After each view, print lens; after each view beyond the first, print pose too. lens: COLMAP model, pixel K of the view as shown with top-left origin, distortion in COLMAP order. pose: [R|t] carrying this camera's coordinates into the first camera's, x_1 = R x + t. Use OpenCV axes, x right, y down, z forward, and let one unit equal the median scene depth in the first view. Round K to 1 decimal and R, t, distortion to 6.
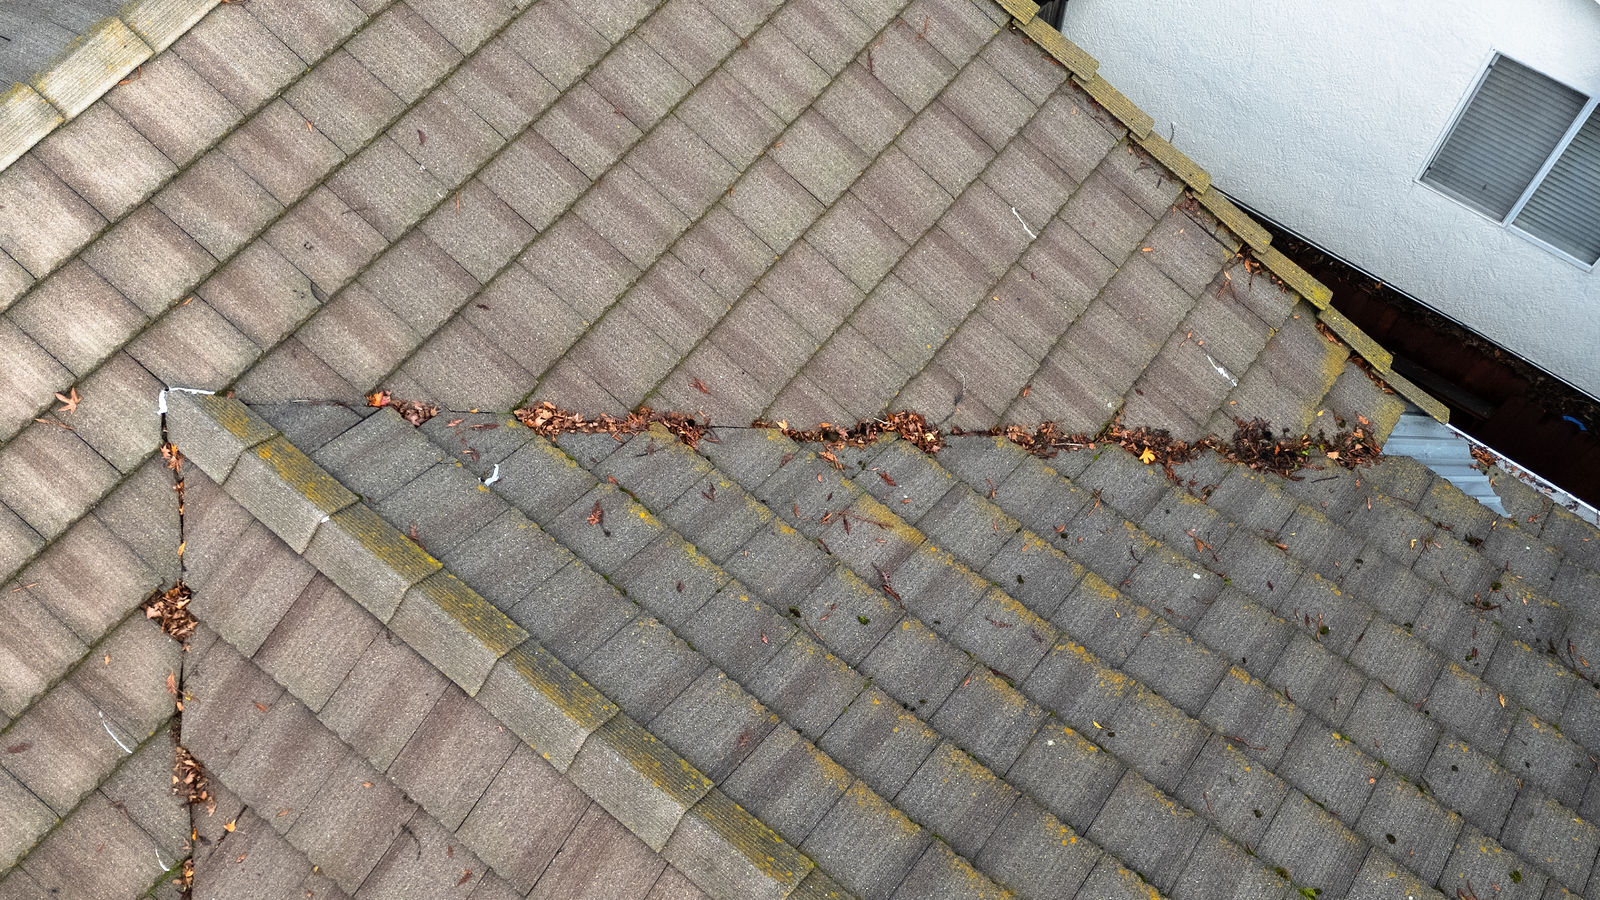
lens RADIAL K [[1392.5, 0, 800.6], [0, 1392.5, 486.8], [0, 0, 1]] dist [0.105730, -0.143769]
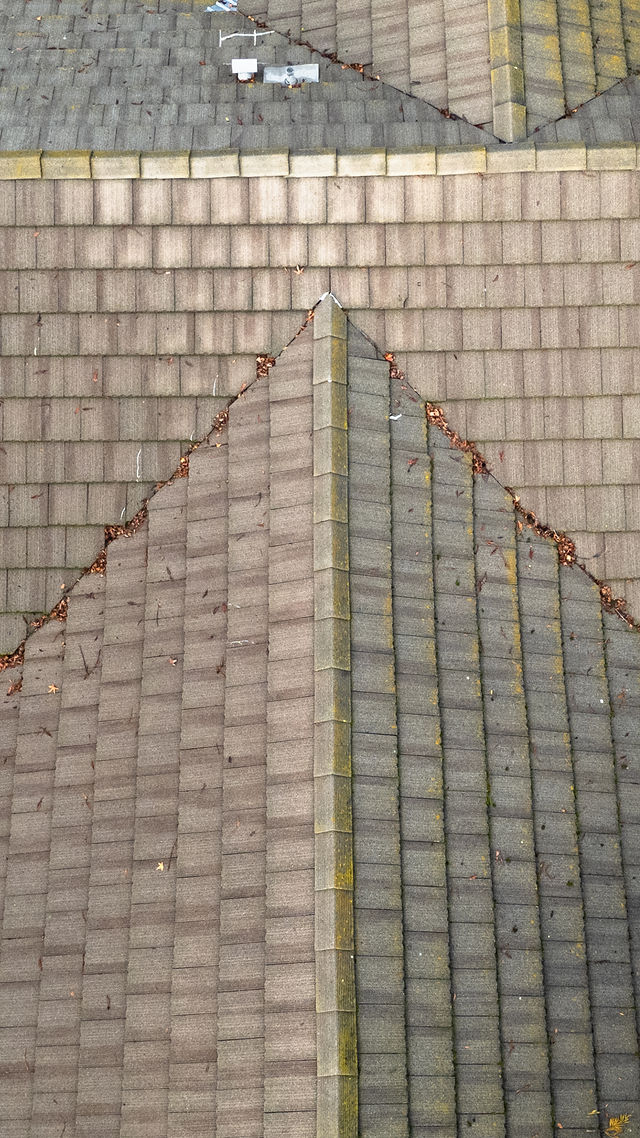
lens RADIAL K [[1388.0, 0, 320.0], [0, 1388.0, 569.0], [0, 0, 1]] dist [0.117742, 0.005410]
pose [[0.630212, 0.725051, -0.277729, 0.484782], [-0.694724, 0.686309, 0.215264, -0.230702], [0.346686, 0.057283, 0.936231, -1.075275]]
